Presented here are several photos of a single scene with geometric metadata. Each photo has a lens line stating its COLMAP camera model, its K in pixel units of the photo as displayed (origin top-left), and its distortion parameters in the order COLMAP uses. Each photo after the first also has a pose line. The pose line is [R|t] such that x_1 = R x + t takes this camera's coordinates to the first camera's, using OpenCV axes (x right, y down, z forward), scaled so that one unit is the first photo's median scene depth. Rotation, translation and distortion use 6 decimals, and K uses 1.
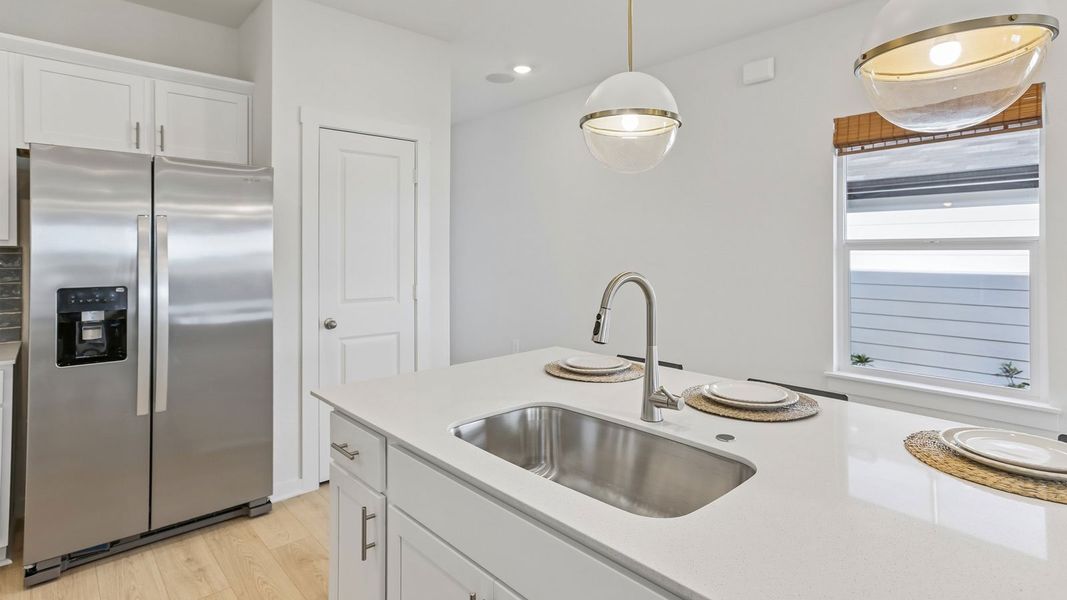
lens RADIAL K [[561.3, 0, 539.2], [0, 561.3, 241.1], [0, 0, 1]] dist [-0.014054, 0.012900]
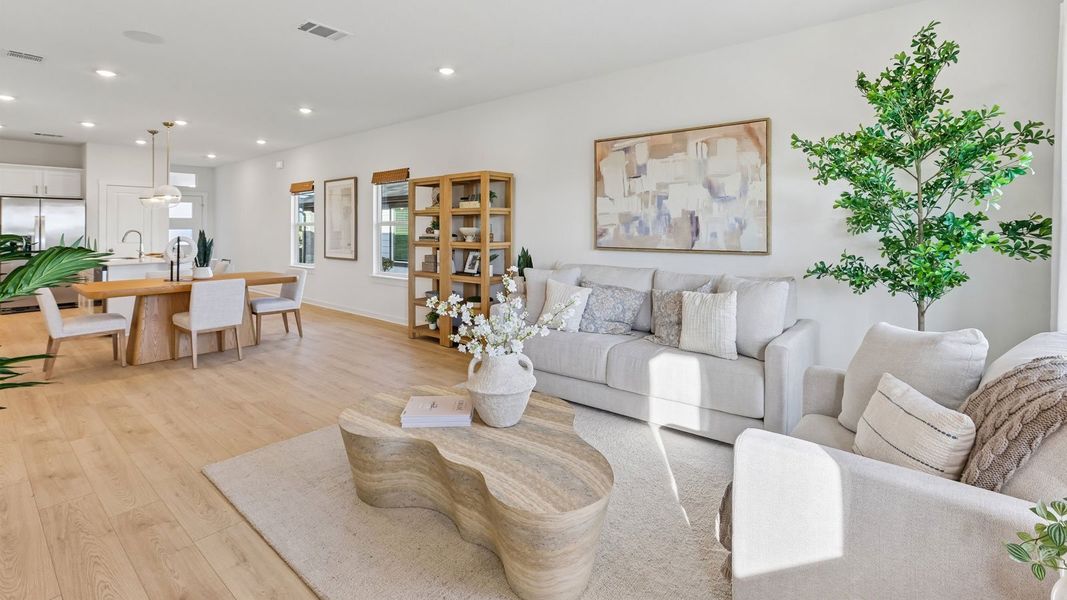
lens RADIAL K [[491.2, 0, 546.8], [0, 491.2, 218.8], [0, 0, 1]] dist [-0.023212, 0.006665]
pose [[0.988503, 0.002490, 0.151182, 1.859525], [-0.002186, 0.999995, -0.002172, -0.025338], [-0.151186, 0.001817, 0.988504, -2.307679]]
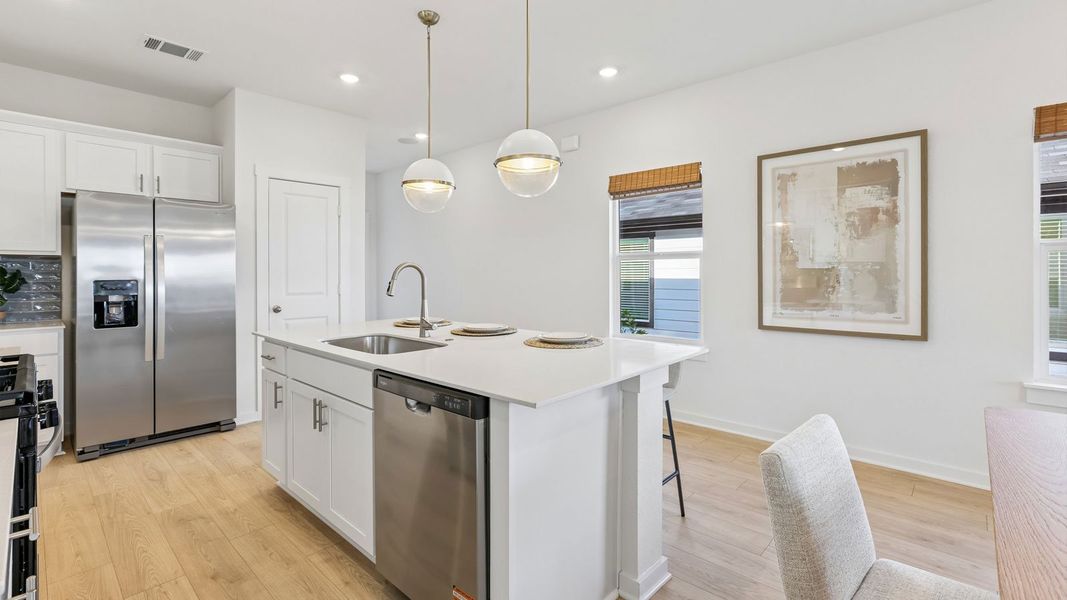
lens RADIAL K [[491.2, 0, 542.2], [0, 491.2, 267.3], [0, 0, 1]] dist [-0.023212, 0.006665]
pose [[0.995660, -0.001690, 0.093052, 0.255157], [0.000987, 0.999971, 0.007600, 0.032323], [-0.093062, -0.007475, 0.995632, -0.438257]]
